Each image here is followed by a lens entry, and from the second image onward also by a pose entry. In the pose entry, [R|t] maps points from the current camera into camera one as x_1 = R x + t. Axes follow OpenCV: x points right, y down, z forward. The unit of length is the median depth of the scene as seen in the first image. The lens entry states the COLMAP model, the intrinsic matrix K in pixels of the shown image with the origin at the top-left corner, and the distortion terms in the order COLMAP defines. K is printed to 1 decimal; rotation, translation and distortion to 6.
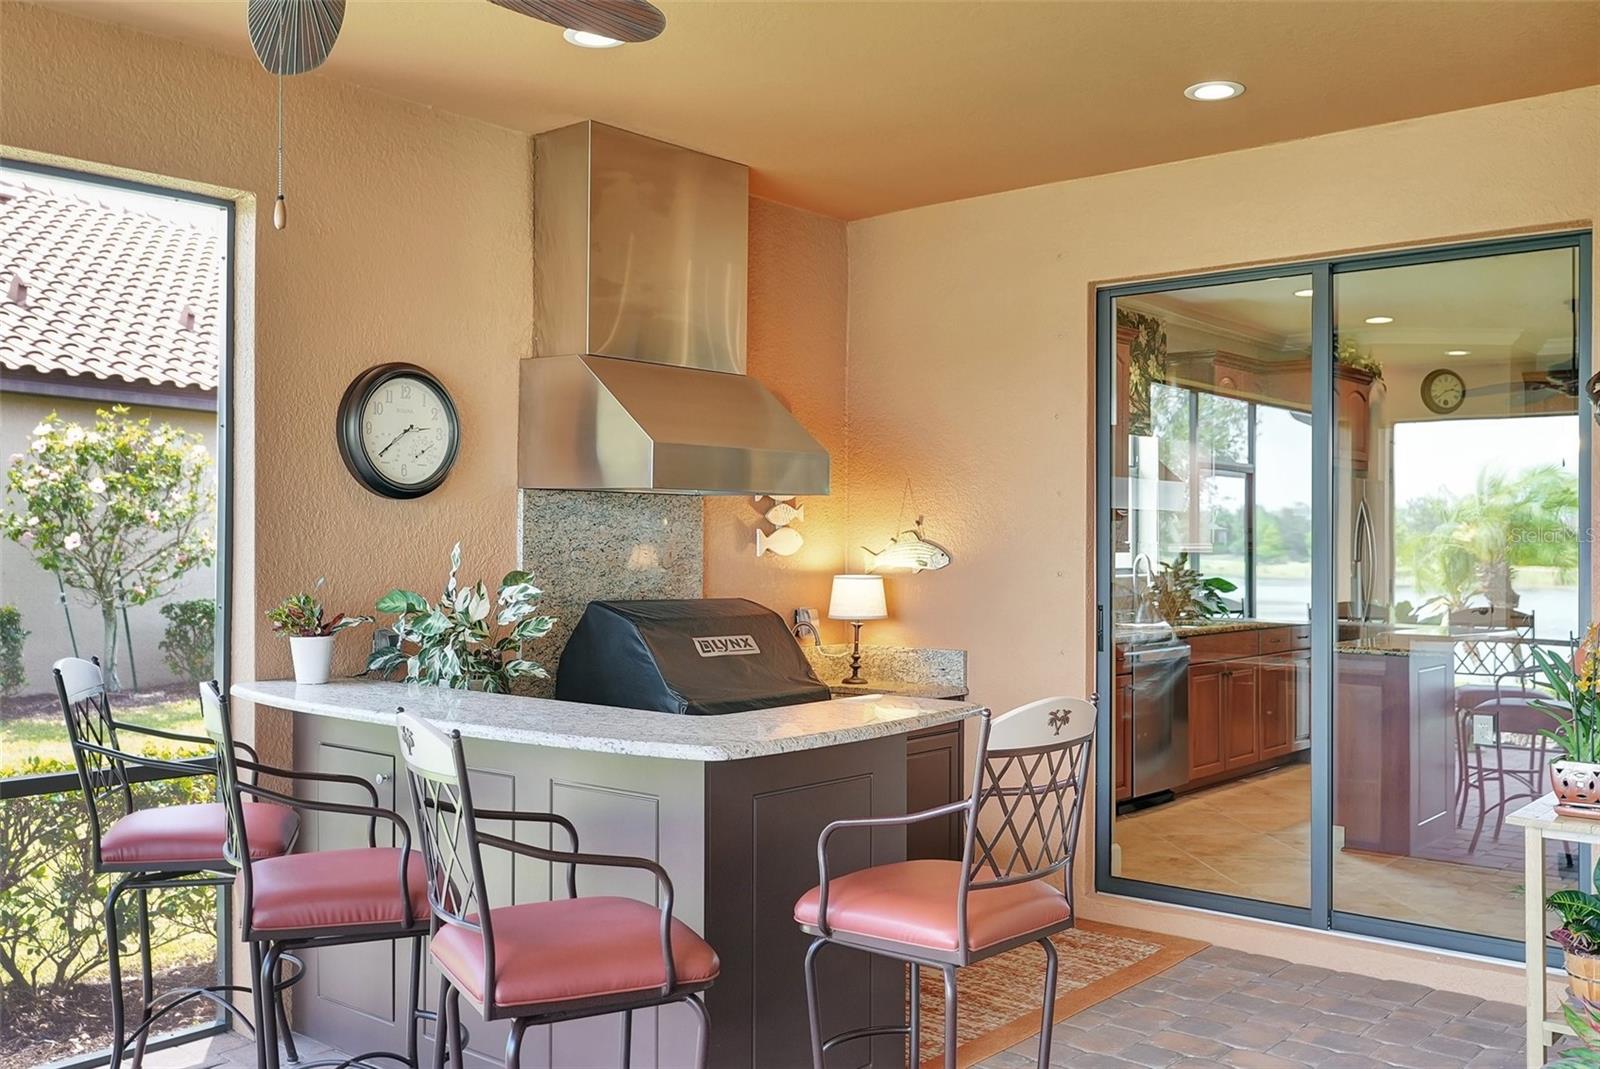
lens RADIAL K [[1442.9, 0, 789.7], [0, 1442.9, 537.4], [0, 0, 1]] dist [-0.023643, 0.007236]
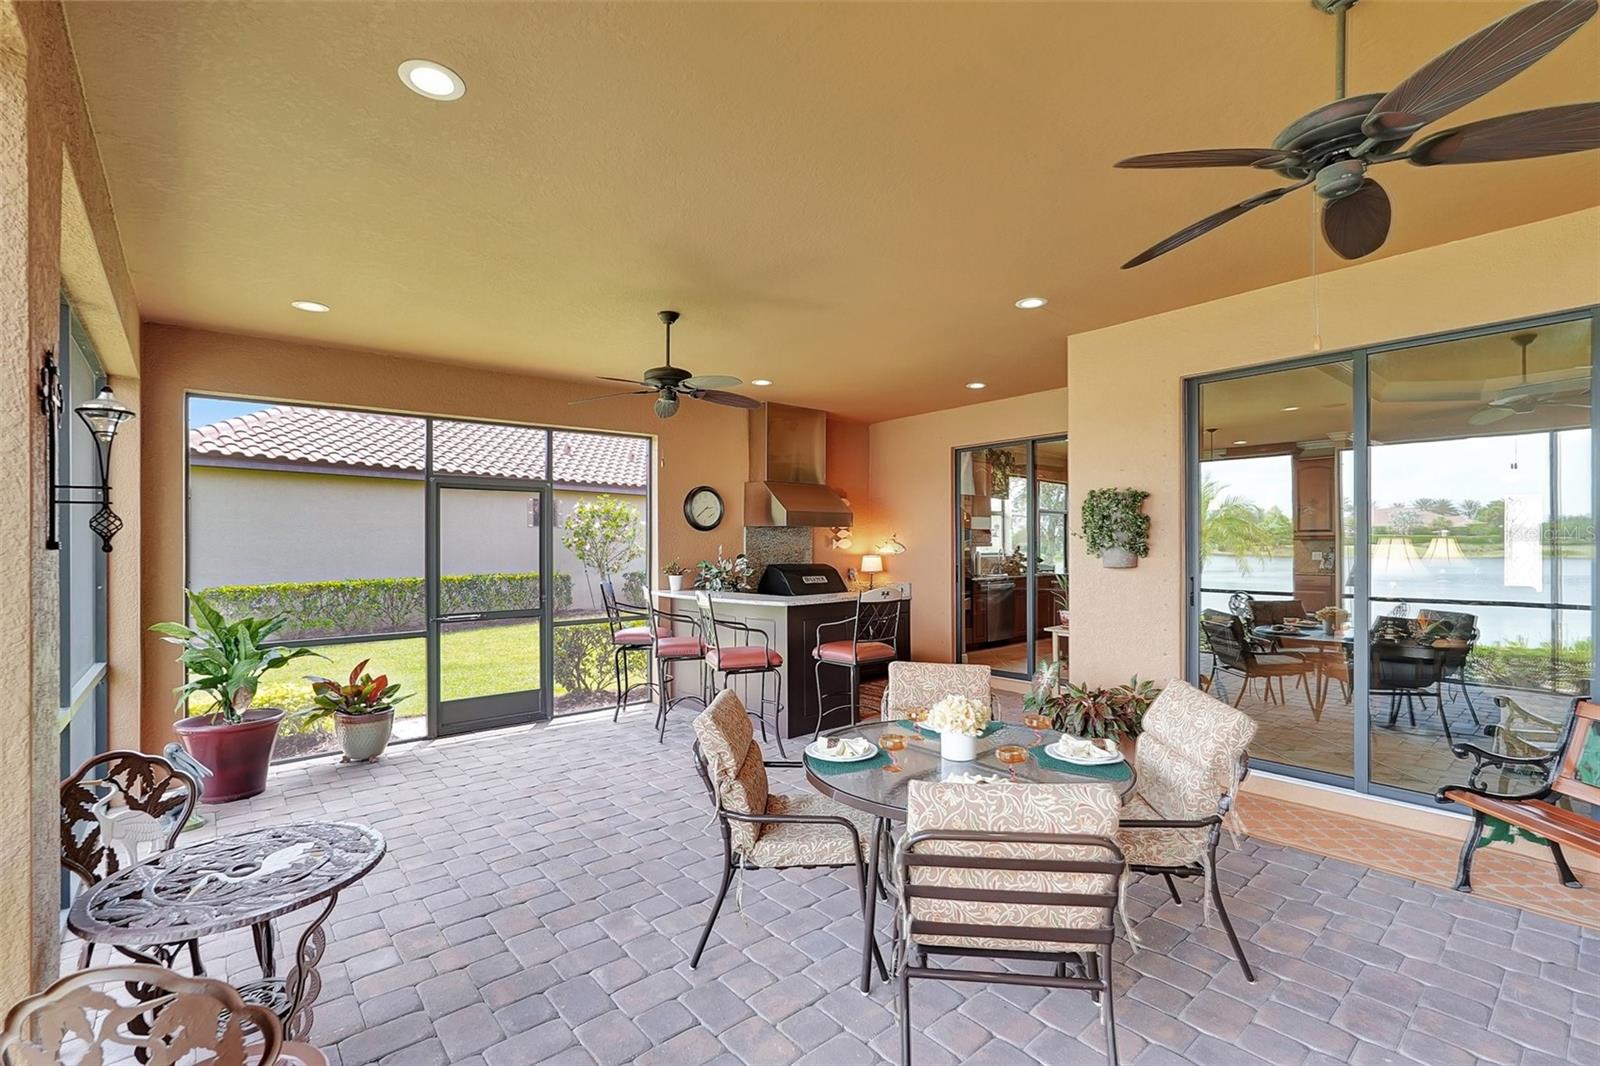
lens RADIAL K [[719.1, 0, 816.0], [0, 719.1, 532.6], [0, 0, 1]] dist [-0.016666, 0.007193]
pose [[0.989935, -0.016000, -0.140619, 0.166453], [0.013746, 0.999761, -0.016983, 0.005315], [0.140857, 0.014879, 0.989918, -0.441499]]
